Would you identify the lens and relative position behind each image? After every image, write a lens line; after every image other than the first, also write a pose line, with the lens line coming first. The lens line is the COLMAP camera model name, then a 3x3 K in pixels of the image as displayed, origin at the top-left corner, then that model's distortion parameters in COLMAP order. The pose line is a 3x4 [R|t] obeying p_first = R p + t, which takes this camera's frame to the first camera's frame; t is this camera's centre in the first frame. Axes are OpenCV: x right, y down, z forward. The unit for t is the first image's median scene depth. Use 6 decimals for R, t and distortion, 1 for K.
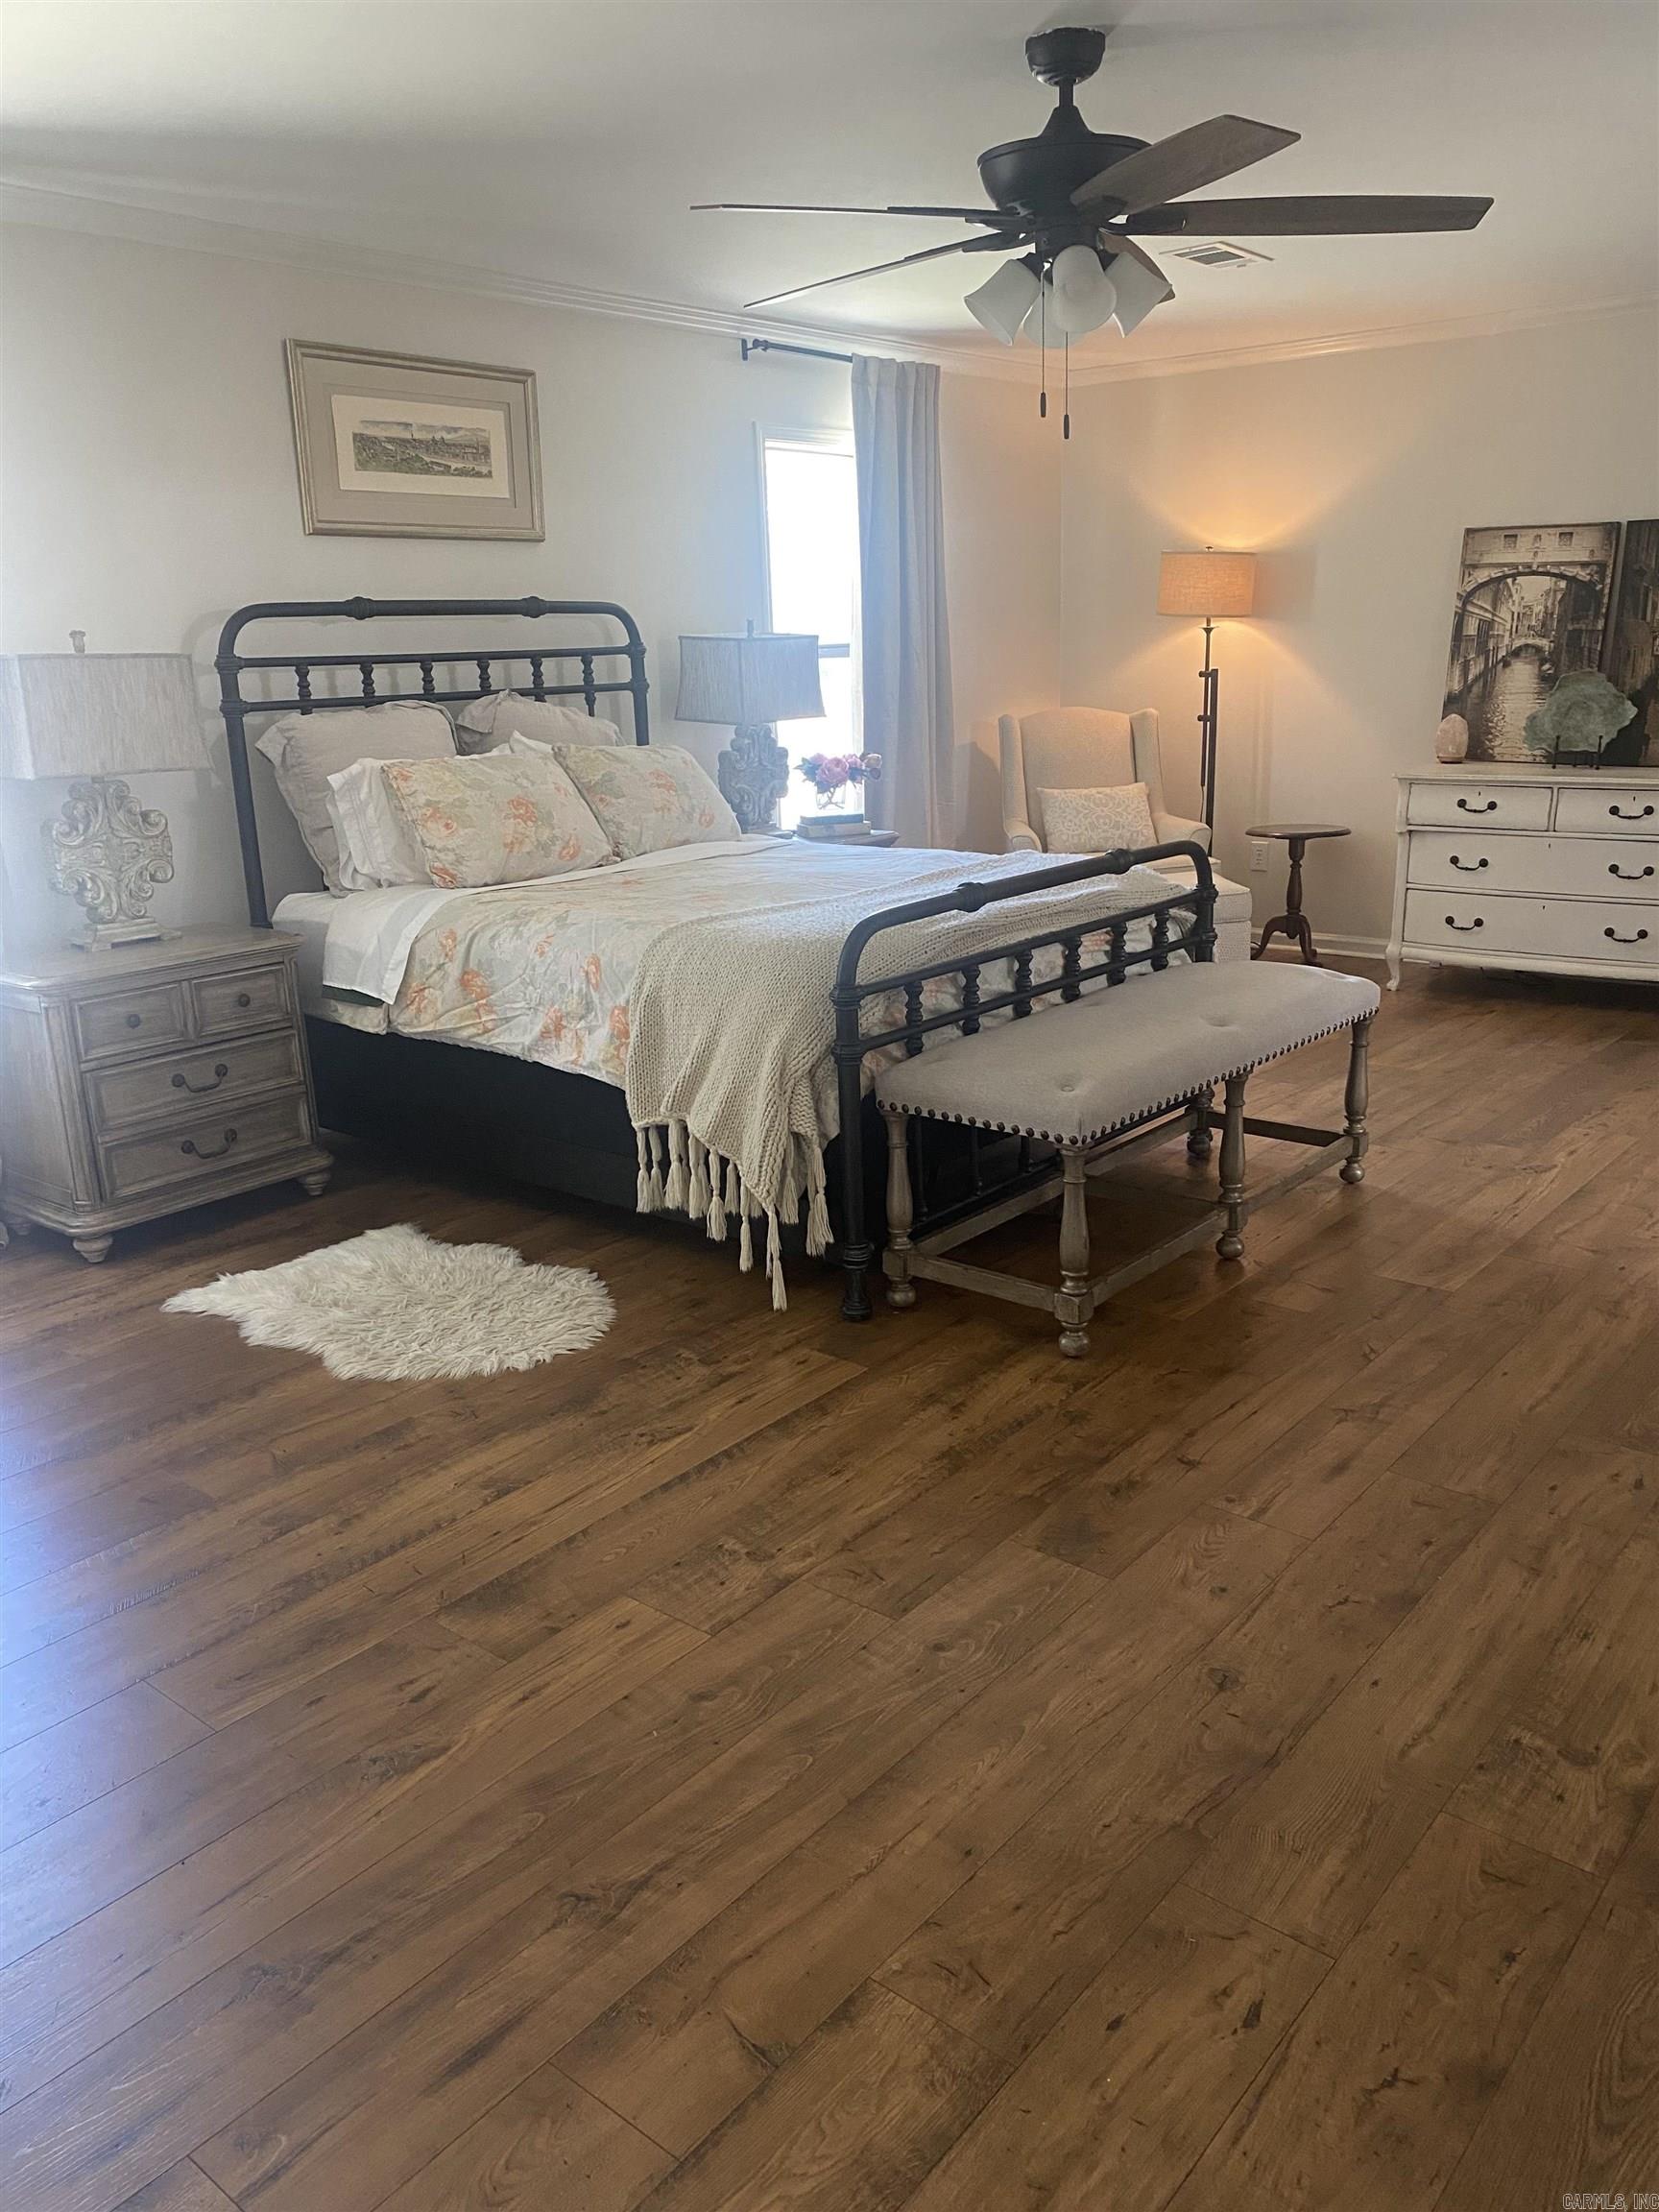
lens RADIAL K [[1685.6, 0, 832.7], [0, 1685.6, 1080.8], [0, 0, 1]] dist [0.155022, -0.271816]
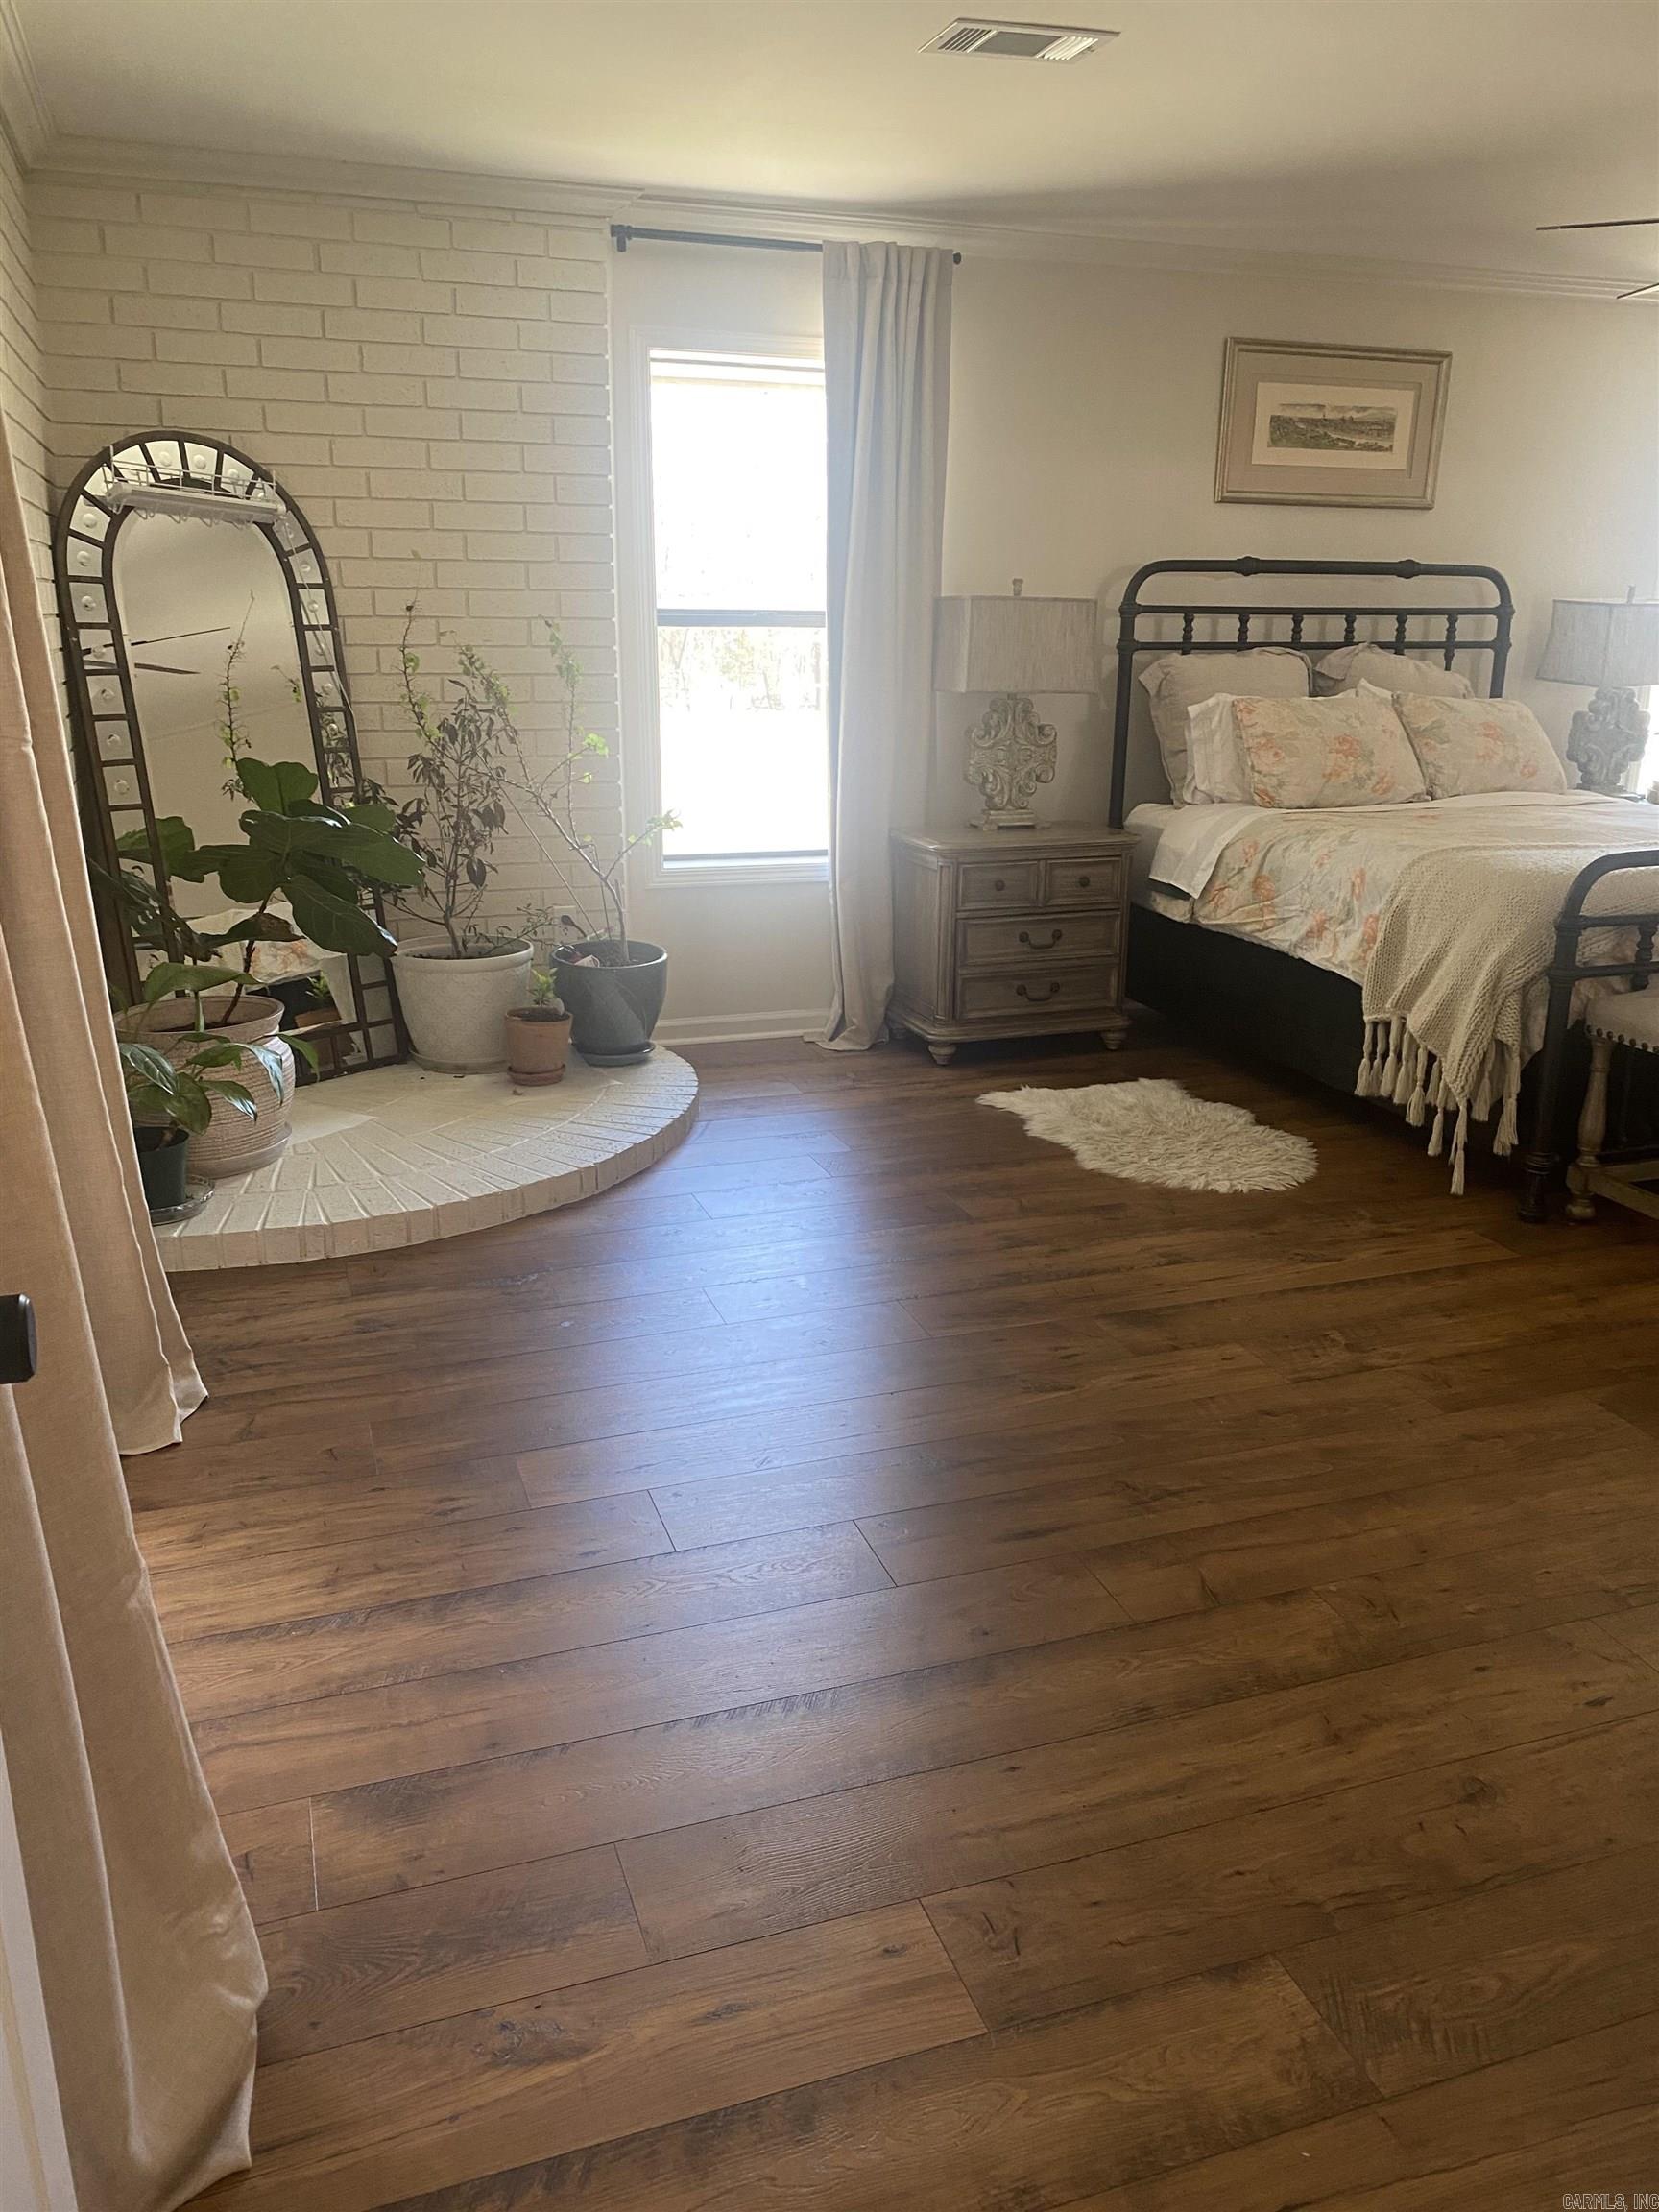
lens RADIAL K [[1687.5, 0, 829.5], [0, 1687.5, 1106.0], [0, 0, 1]] dist [-0.004310, -0.007734]
pose [[0.856245, 0.181453, -0.483653, 0.125103], [-0.163689, 0.983333, 0.079129, 0.049462], [0.489950, 0.011415, 0.871676, -0.160286]]
